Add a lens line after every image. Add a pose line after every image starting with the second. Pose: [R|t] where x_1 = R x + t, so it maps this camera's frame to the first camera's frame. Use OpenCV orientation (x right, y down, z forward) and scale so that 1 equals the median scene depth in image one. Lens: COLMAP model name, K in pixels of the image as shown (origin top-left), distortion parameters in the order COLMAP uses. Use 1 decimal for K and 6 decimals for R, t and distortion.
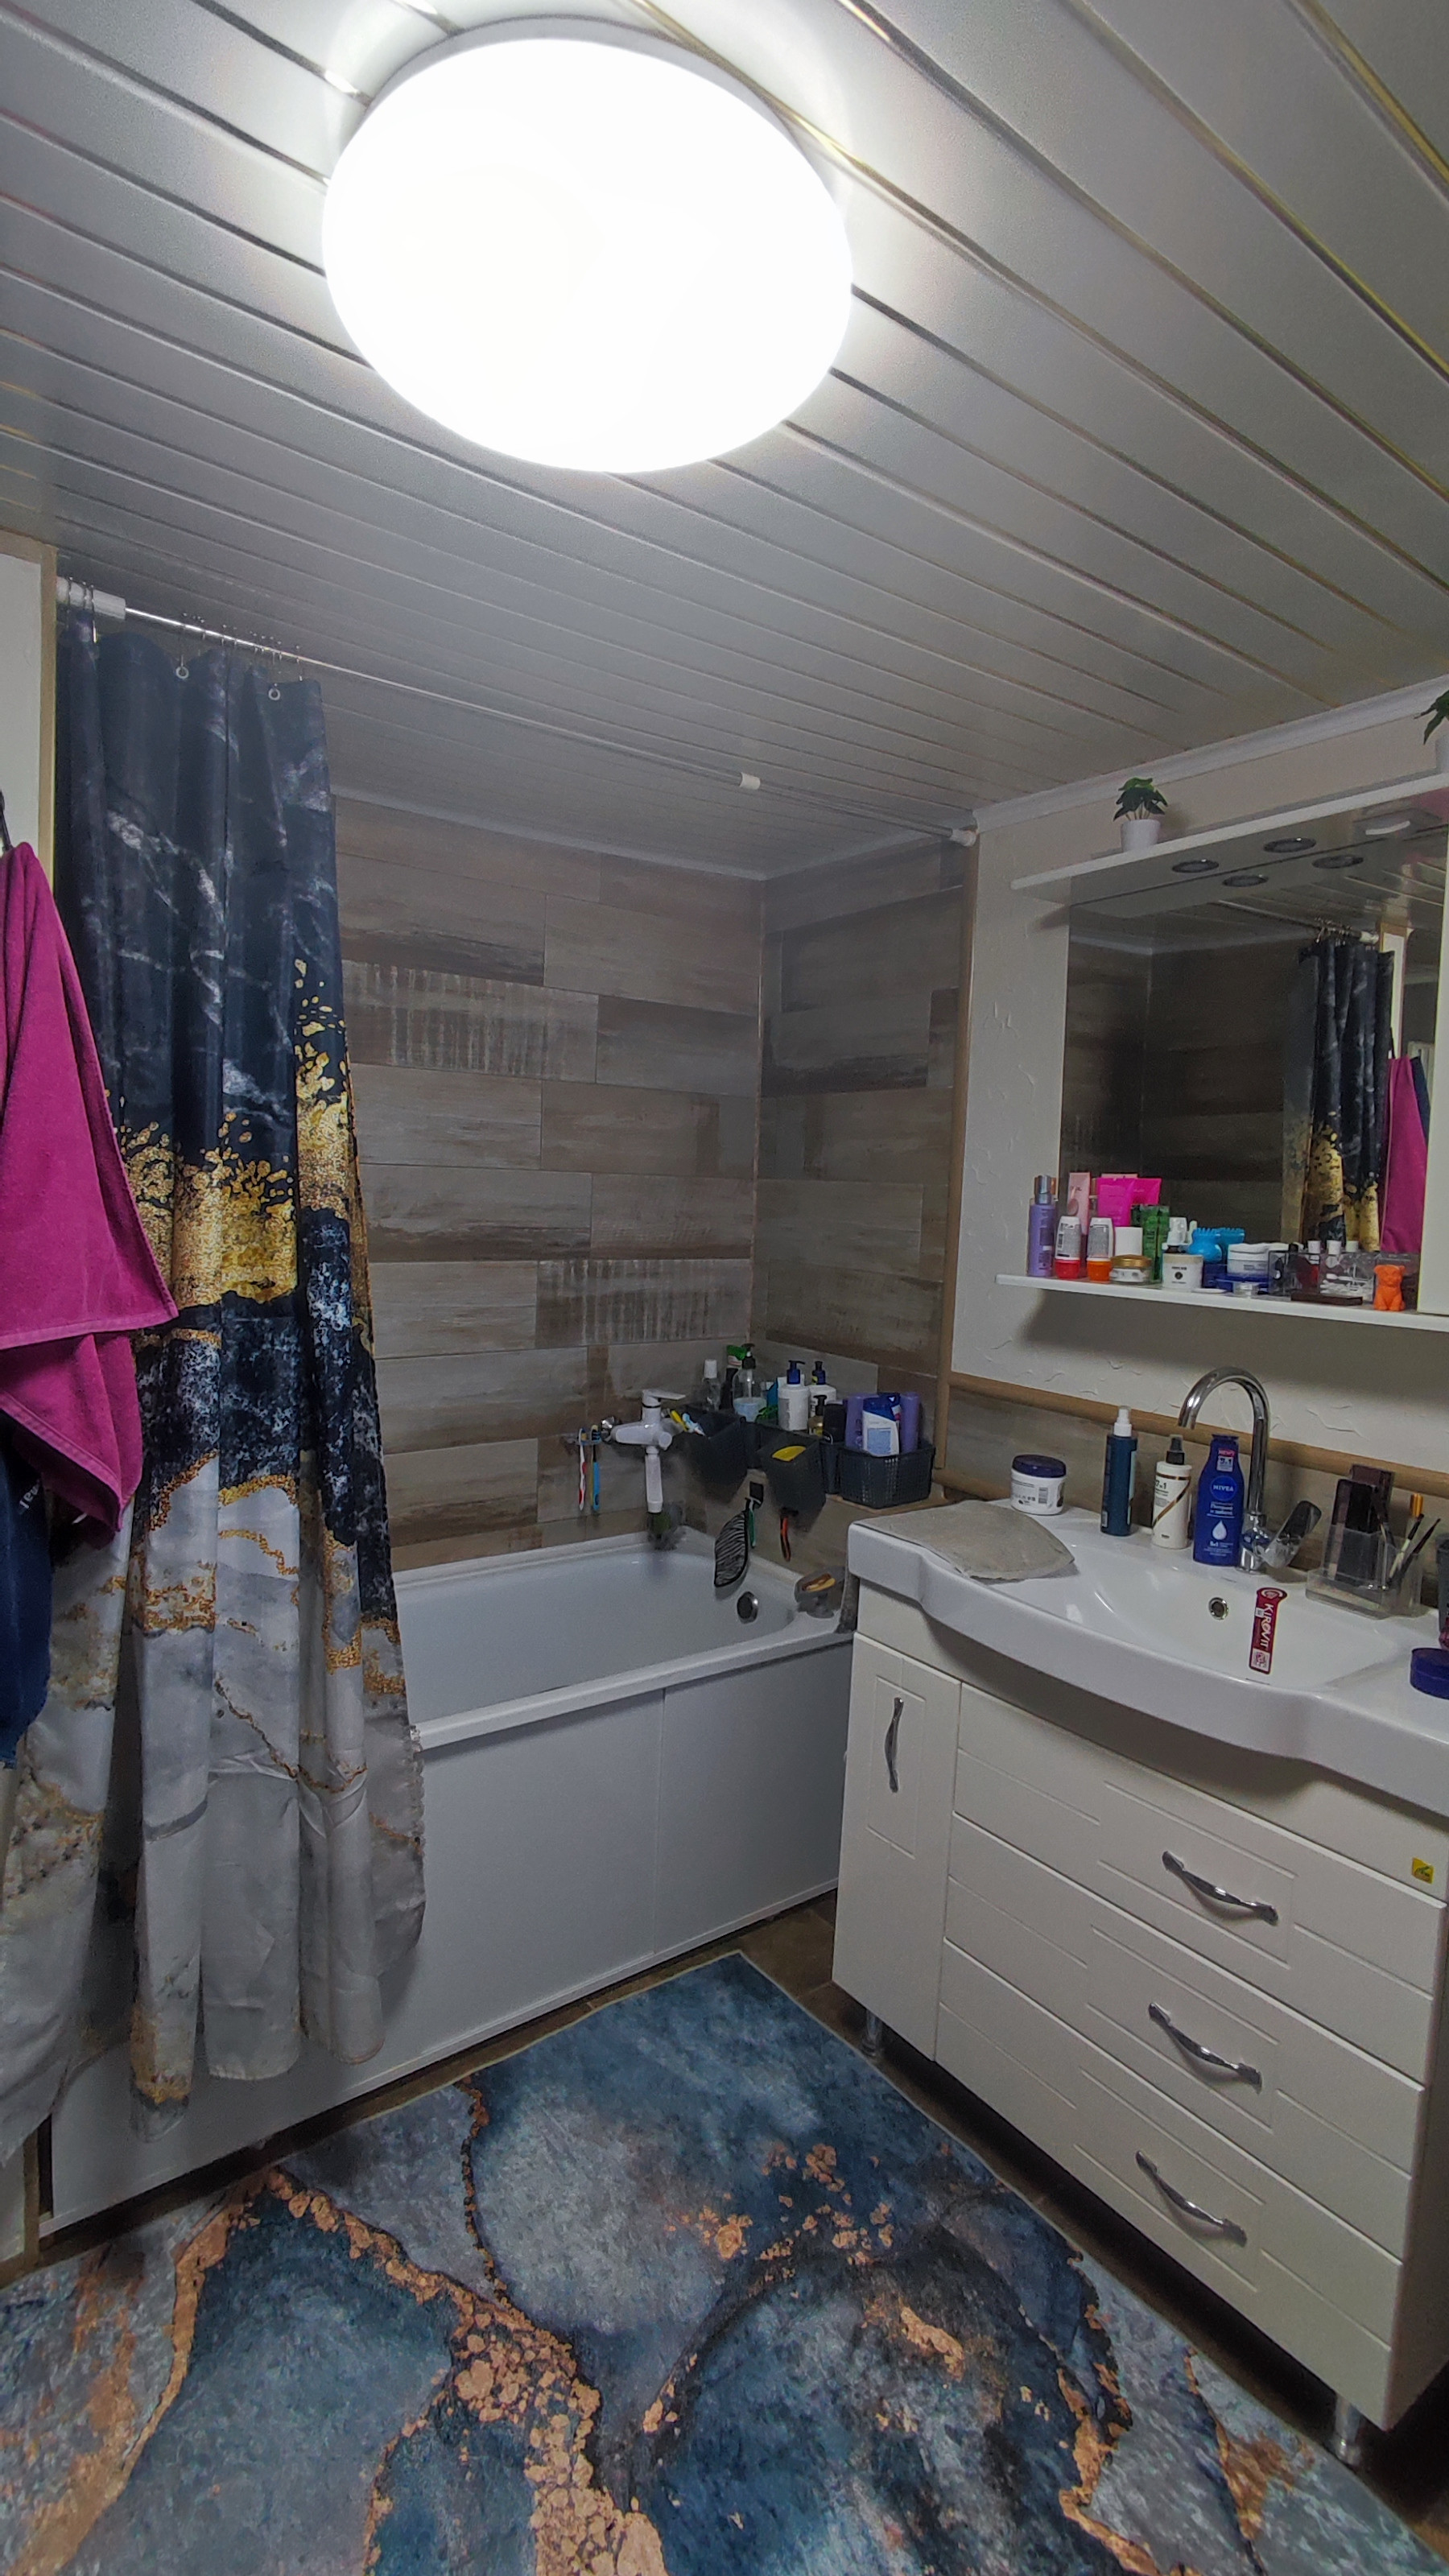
lens RADIAL K [[1189.0, 0, 706.5], [0, 1189.0, 1273.9], [0, 0, 1]] dist [0.001975, -0.000328]
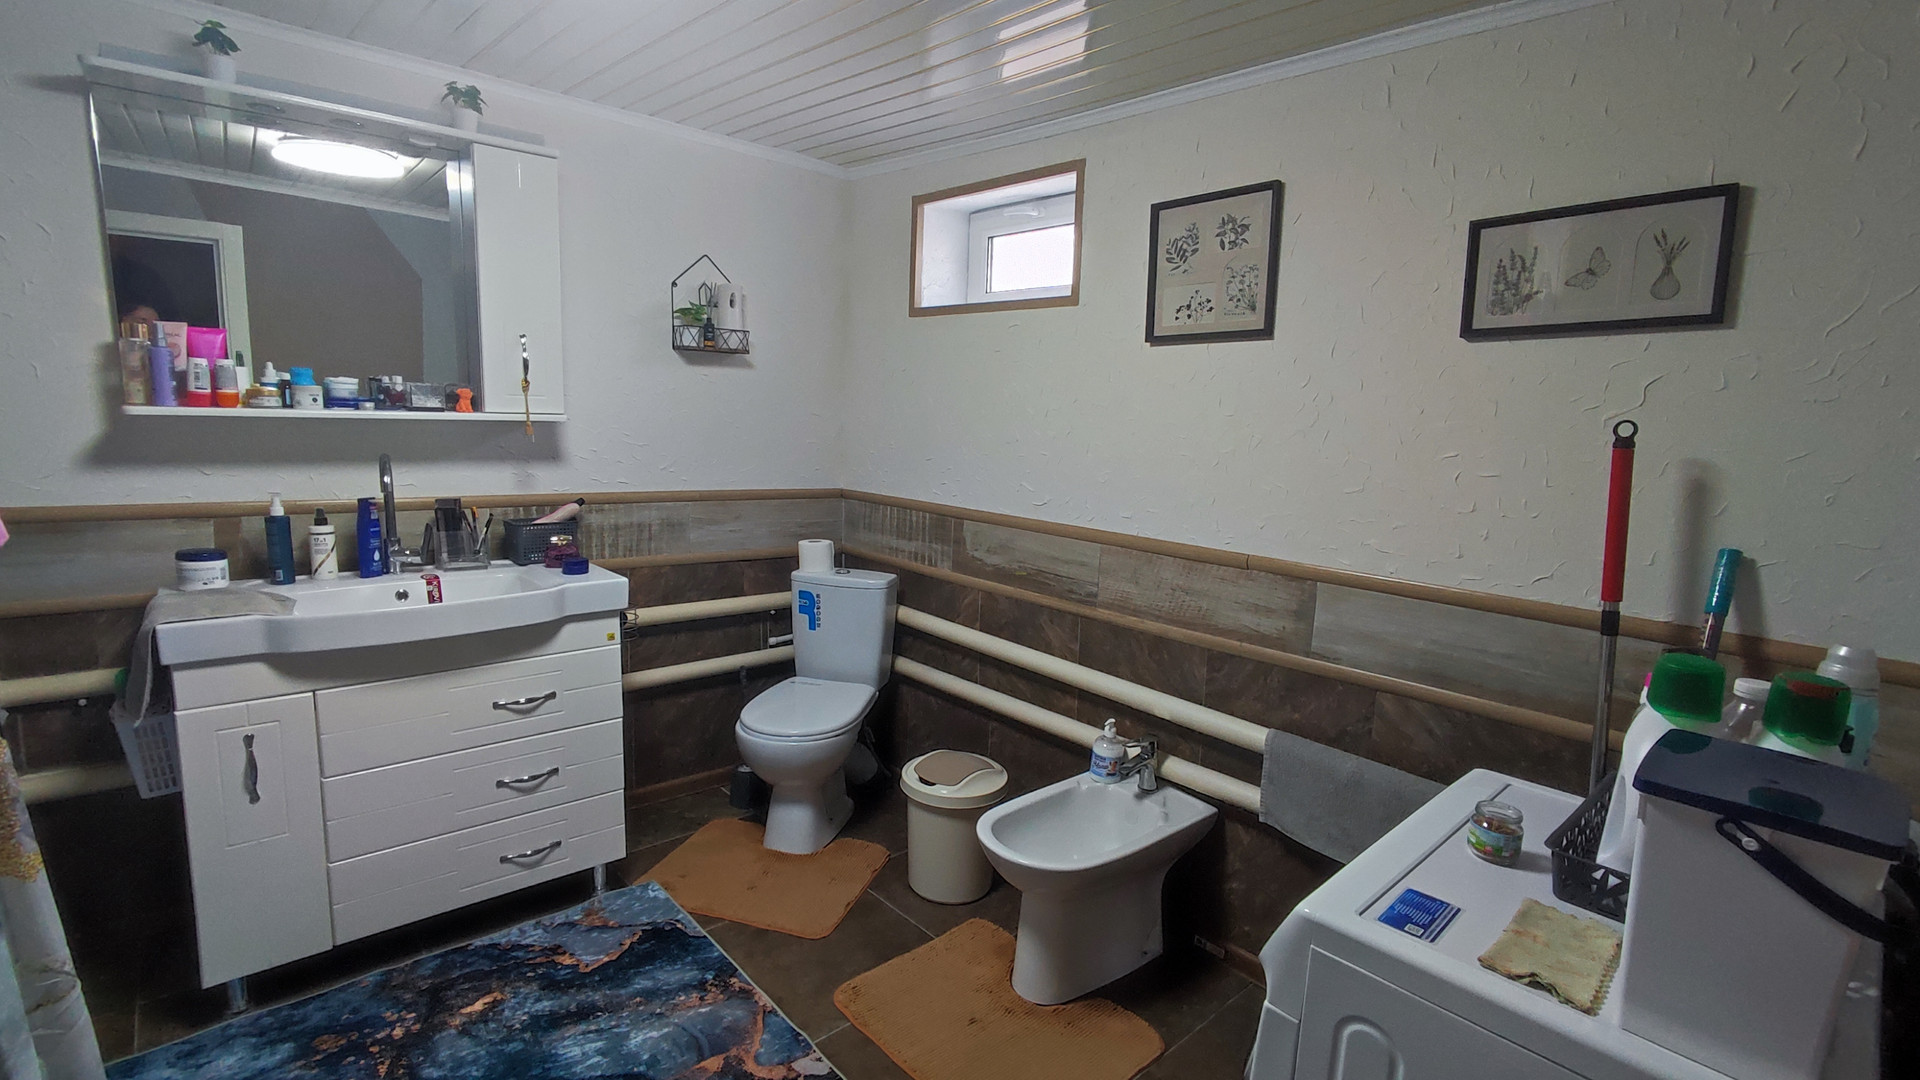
lens RADIAL K [[886.2, 0, 960.0], [0, 886.2, 540.0], [0, 0, 1]] dist [0.001975, -0.000328]
pose [[-0.098009, -0.186617, 0.977532, -0.911007], [0.027899, 0.981359, 0.190145, -0.017360], [-0.994794, 0.045908, -0.090976, 0.328647]]
